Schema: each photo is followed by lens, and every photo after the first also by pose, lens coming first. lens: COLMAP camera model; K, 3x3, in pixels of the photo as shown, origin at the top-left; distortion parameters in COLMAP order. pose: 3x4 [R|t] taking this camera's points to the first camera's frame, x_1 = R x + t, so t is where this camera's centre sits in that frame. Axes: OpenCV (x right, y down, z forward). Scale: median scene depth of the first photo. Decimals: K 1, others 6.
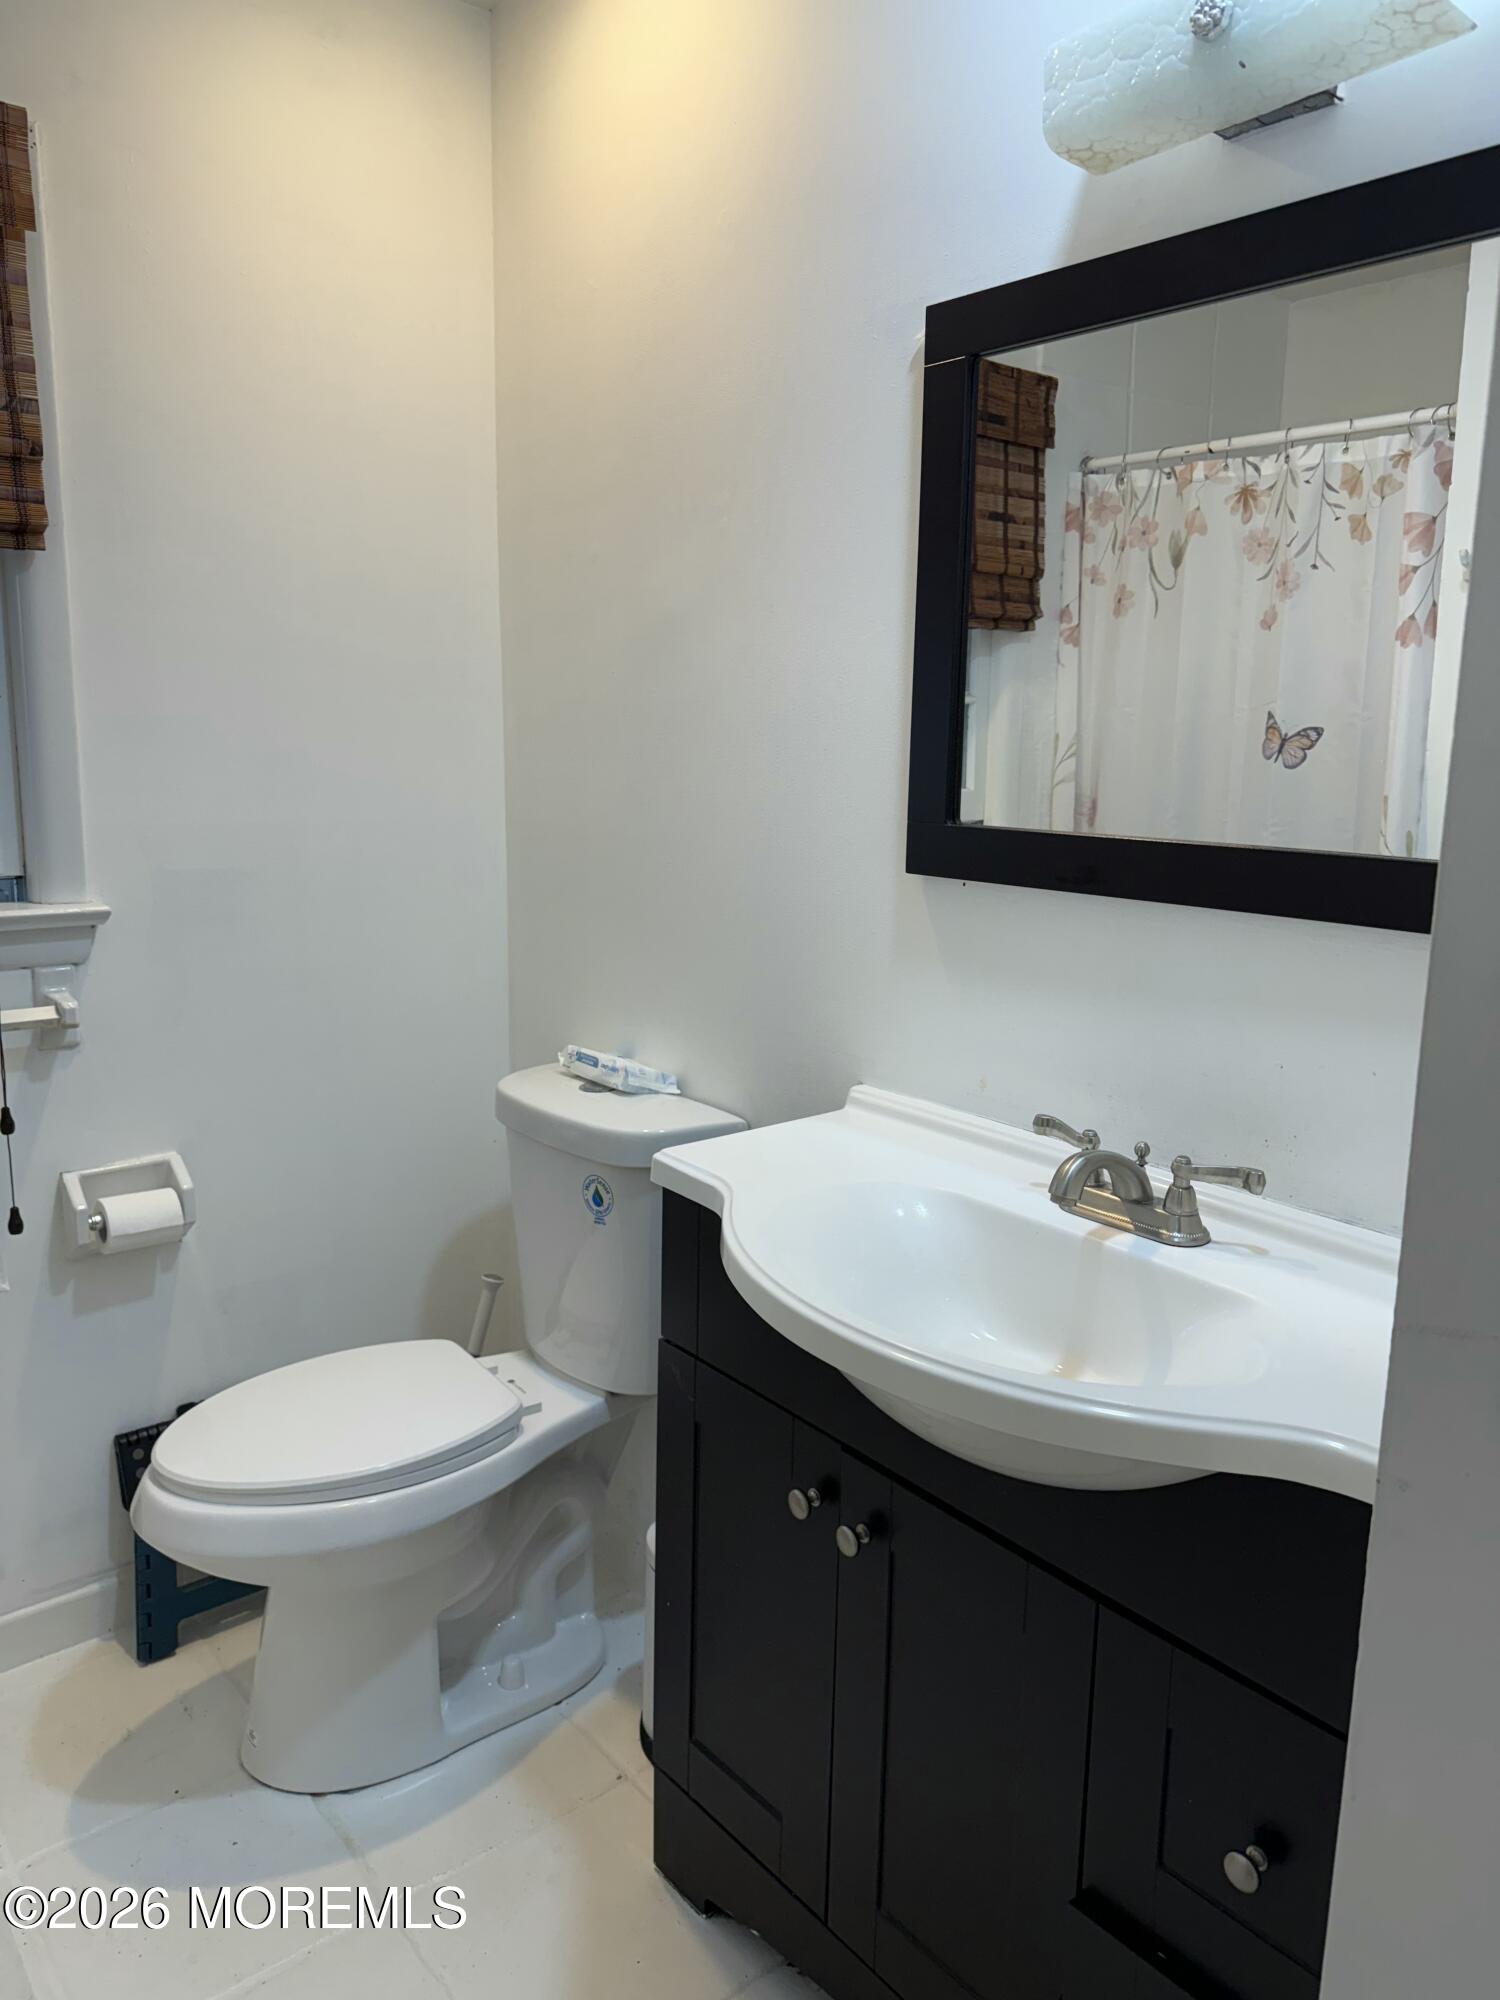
lens RADIAL K [[1385.8, 0, 753.0], [0, 1385.8, 989.2], [0, 0, 1]] dist [-0.011813, -0.002122]
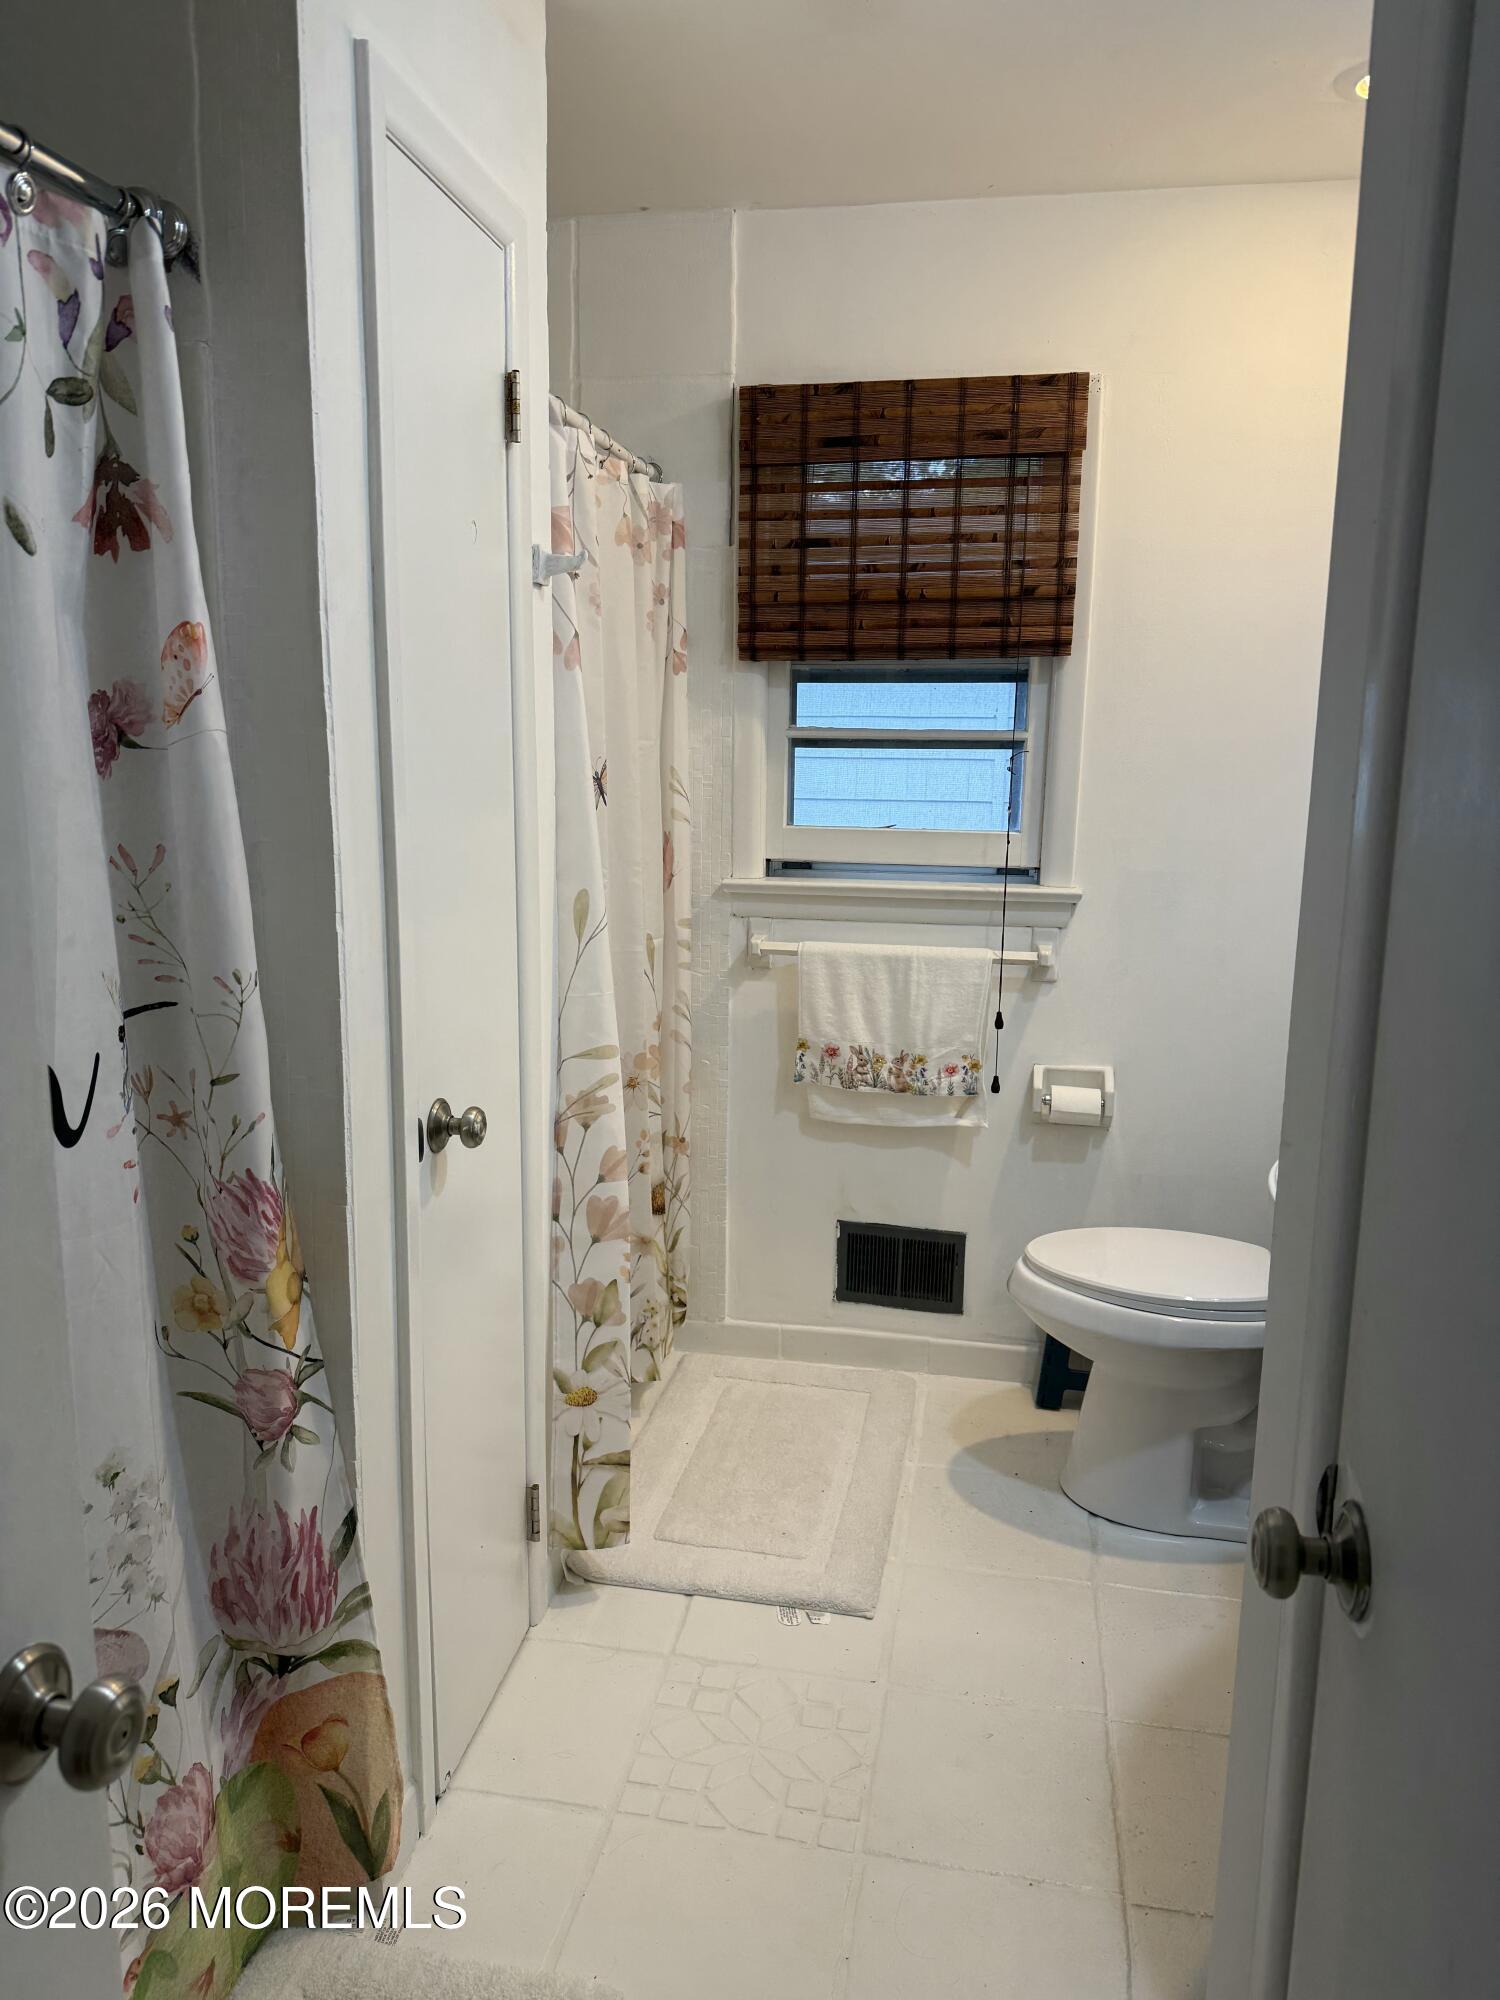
lens RADIAL K [[1385.8, 0, 746.9], [0, 1385.8, 1002.7], [0, 0, 1]] dist [-0.011813, -0.002122]
pose [[0.621274, 0.128177, -0.773039, 0.475048], [-0.130998, 0.989637, 0.058811, 0.018687], [0.772566, 0.064729, 0.631626, -0.209686]]
